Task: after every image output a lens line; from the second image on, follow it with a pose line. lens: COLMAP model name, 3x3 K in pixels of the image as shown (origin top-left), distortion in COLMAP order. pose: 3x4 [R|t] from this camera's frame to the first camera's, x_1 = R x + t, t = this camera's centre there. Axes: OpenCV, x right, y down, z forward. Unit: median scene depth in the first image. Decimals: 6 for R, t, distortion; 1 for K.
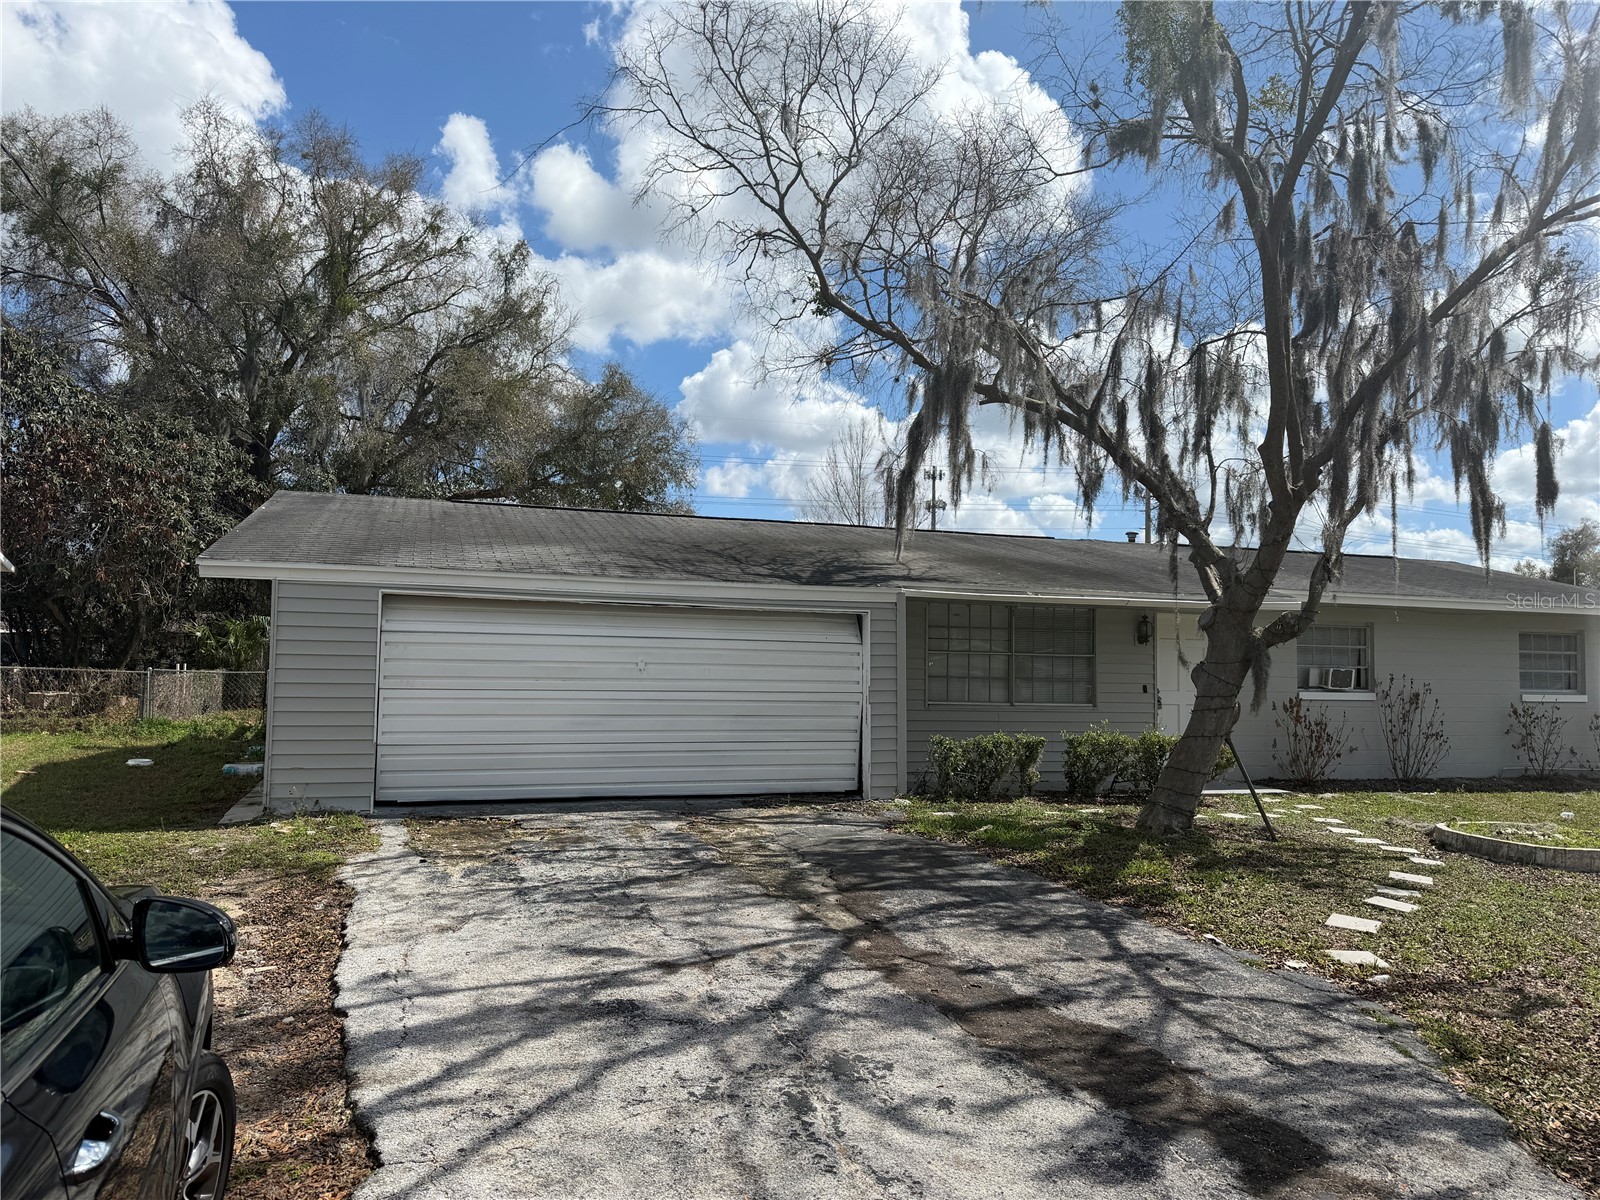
lens RADIAL K [[1108.9, 0, 800.0], [0, 1108.9, 600.0], [0, 0, 1]] dist [0.080752, 0.000927]
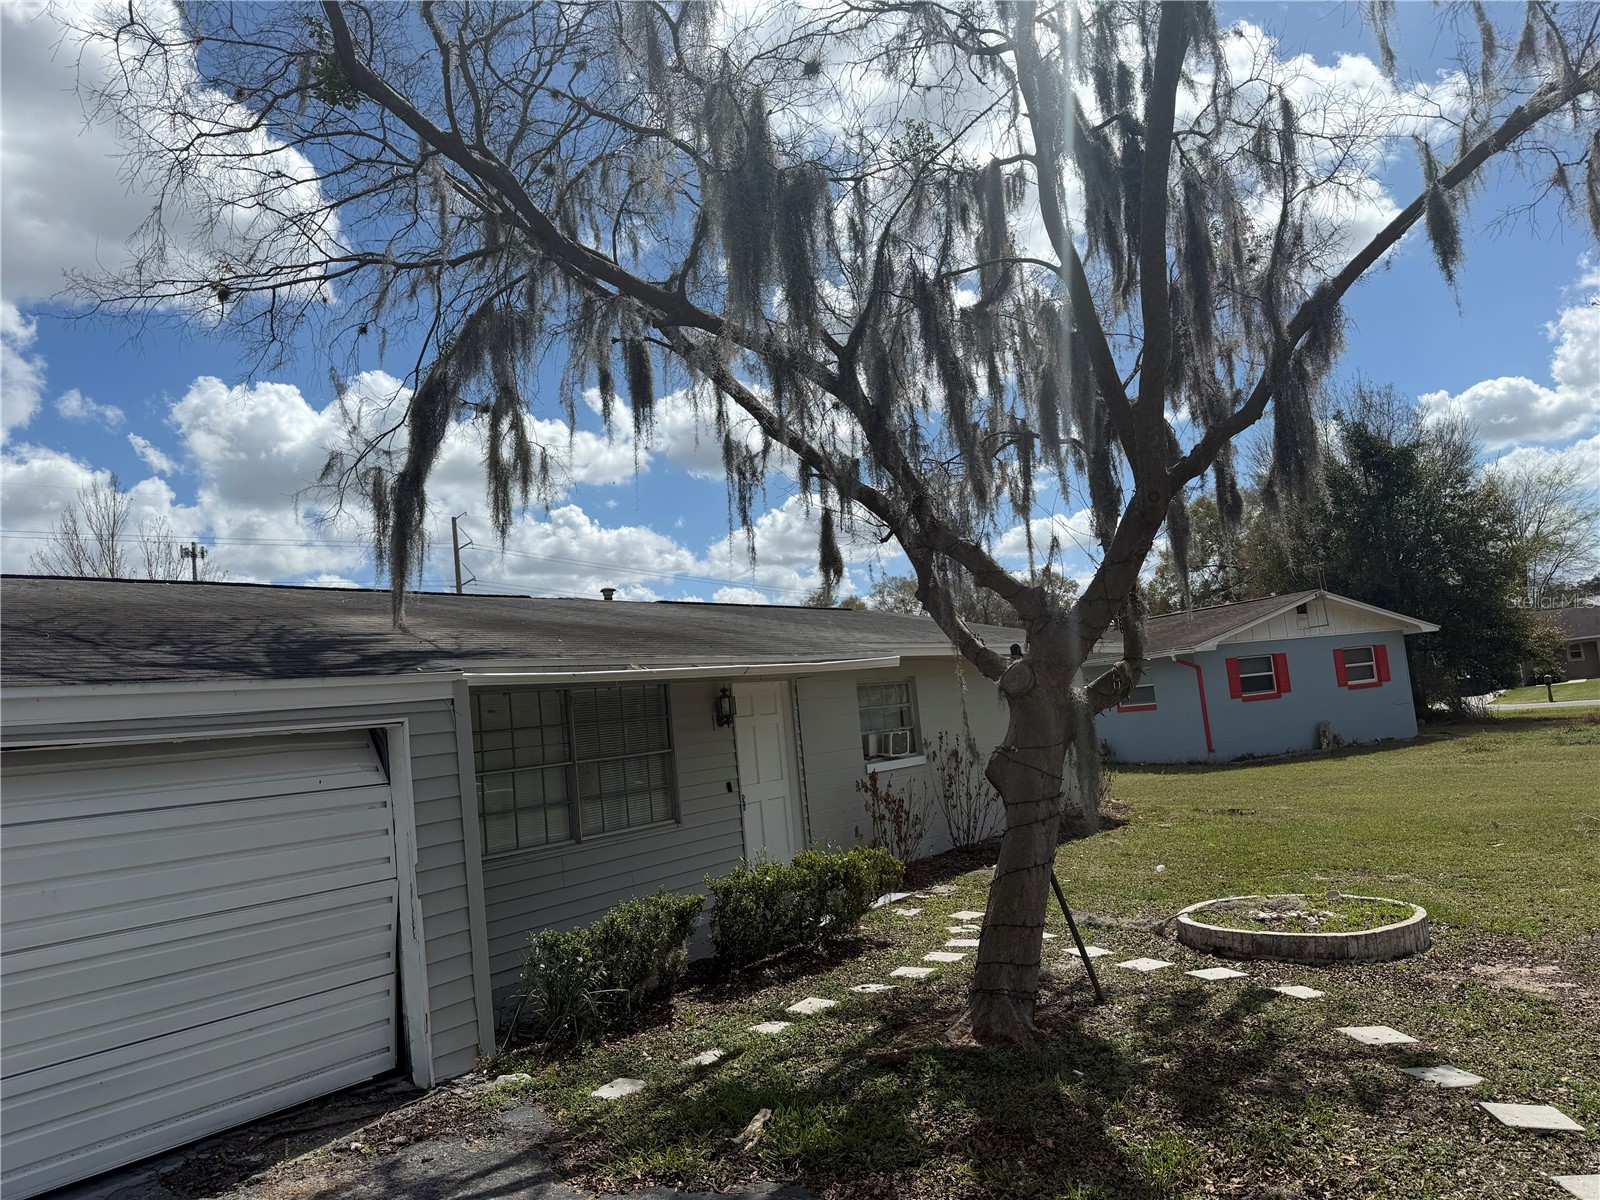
lens RADIAL K [[1108.9, 0, 800.0], [0, 1108.9, 600.0], [0, 0, 1]] dist [0.080752, 0.000927]
pose [[0.813410, -0.034836, 0.580646, -0.085129], [0.076197, 0.995985, -0.046987, -0.006412], [-0.576678, 0.082463, 0.812799, 0.409611]]
